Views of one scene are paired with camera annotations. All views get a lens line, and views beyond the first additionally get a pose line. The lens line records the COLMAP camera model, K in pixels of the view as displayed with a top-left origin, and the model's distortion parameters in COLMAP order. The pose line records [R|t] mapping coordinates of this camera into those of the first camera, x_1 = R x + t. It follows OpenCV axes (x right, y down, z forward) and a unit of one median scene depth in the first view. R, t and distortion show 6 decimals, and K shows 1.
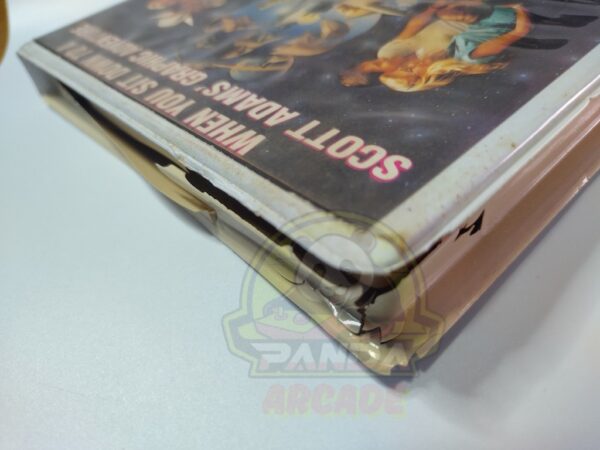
lens RADIAL K [[467.4, 0, 296.2], [0, 467.4, 224.7], [0, 0, 1]] dist [-0.025245, -0.001466]
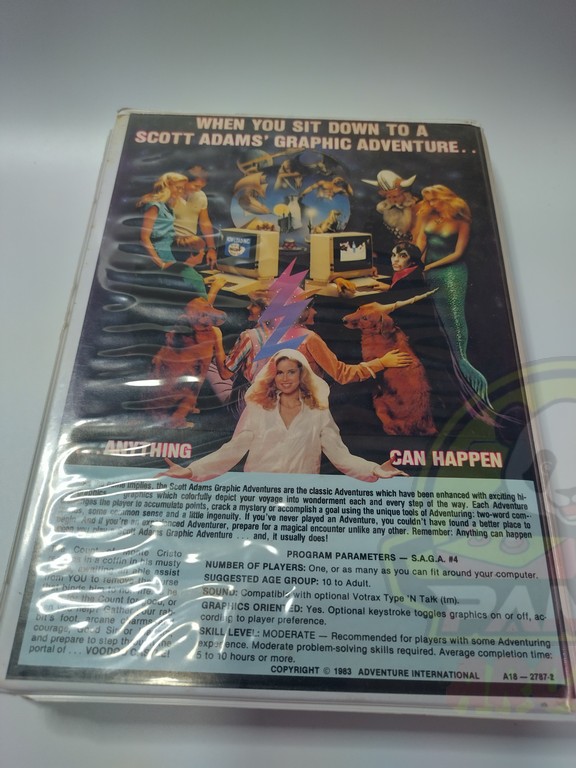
lens RADIAL K [[598.3, 0, 287.8], [0, 598.3, 385.2], [0, 0, 1]] dist [-0.025245, -0.001466]
pose [[-0.678577, 0.711356, -0.183049, 1.094553], [-0.415572, -0.166317, 0.894225, -3.252780], [0.605668, 0.682870, 0.408479, 0.907758]]
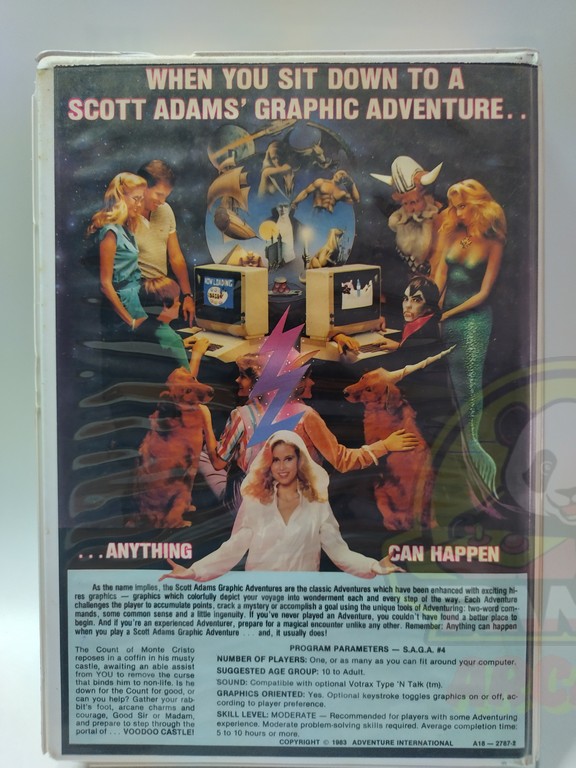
lens RADIAL K [[598.3, 0, 286.0], [0, 598.3, 384.0], [0, 0, 1]] dist [-0.025245, -0.001466]
pose [[-0.651871, 0.733595, 0.192102, -0.013363], [-0.419747, -0.560028, 0.714270, -2.559363], [0.631567, 0.384977, 0.672990, 0.238204]]
